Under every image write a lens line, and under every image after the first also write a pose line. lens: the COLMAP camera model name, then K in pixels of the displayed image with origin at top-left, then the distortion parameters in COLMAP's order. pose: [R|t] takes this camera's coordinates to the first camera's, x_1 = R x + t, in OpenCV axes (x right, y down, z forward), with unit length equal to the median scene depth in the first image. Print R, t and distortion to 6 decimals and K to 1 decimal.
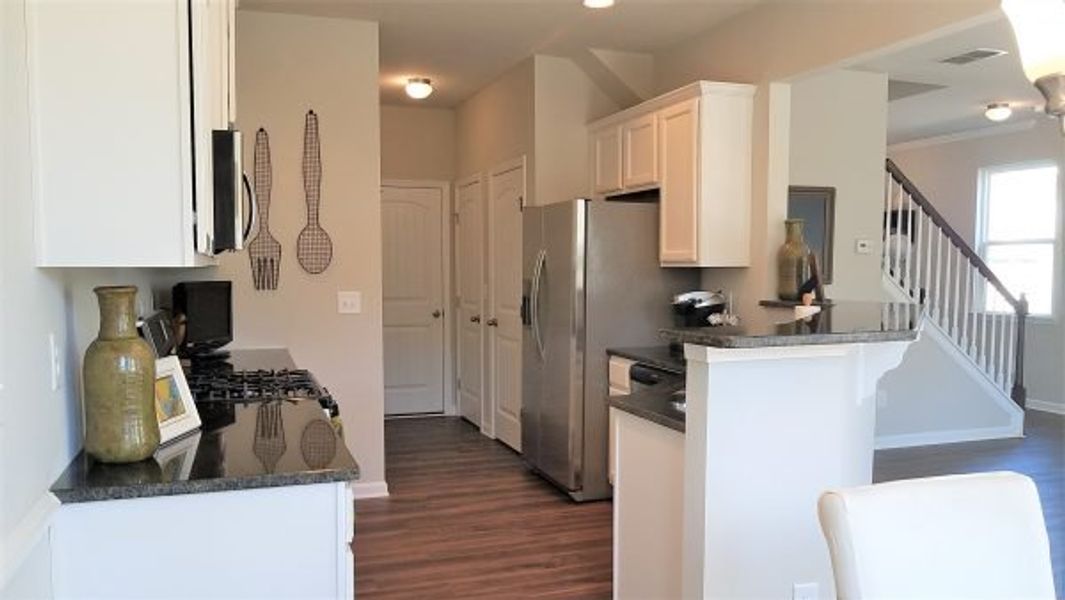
lens RADIAL K [[837.5, 0, 532.8], [0, 837.5, 306.0], [0, 0, 1]] dist [0.003658, -0.034138]
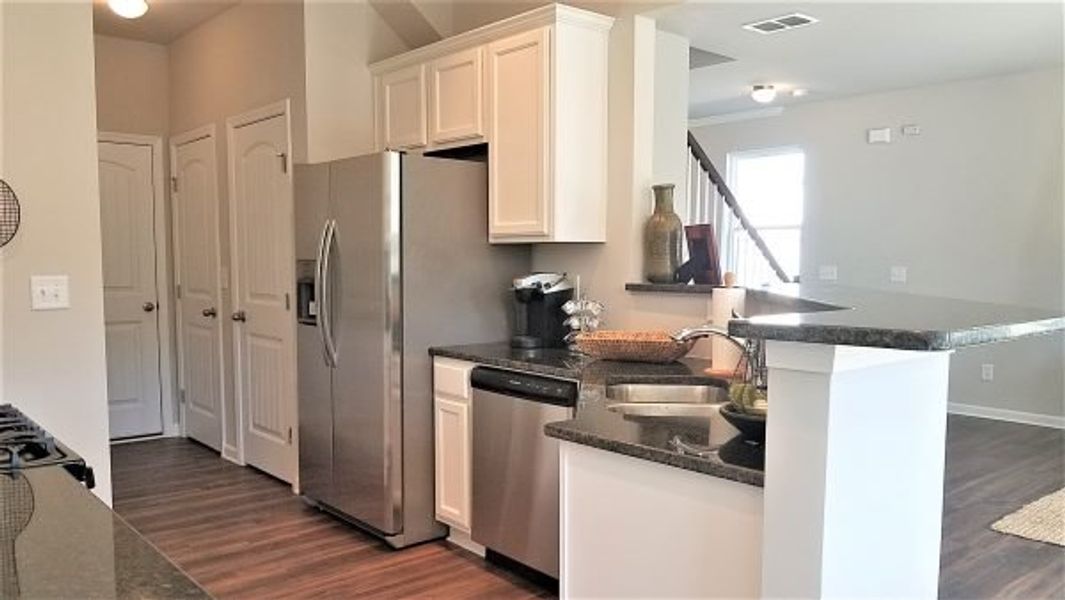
lens RADIAL K [[837.5, 0, 514.4], [0, 837.5, 326.3], [0, 0, 1]] dist [0.003658, -0.034138]
pose [[0.937817, -0.024084, 0.346294, -0.100002], [0.011901, 0.999235, 0.037263, 0.002997], [-0.346926, -0.030825, 0.937386, 0.234724]]
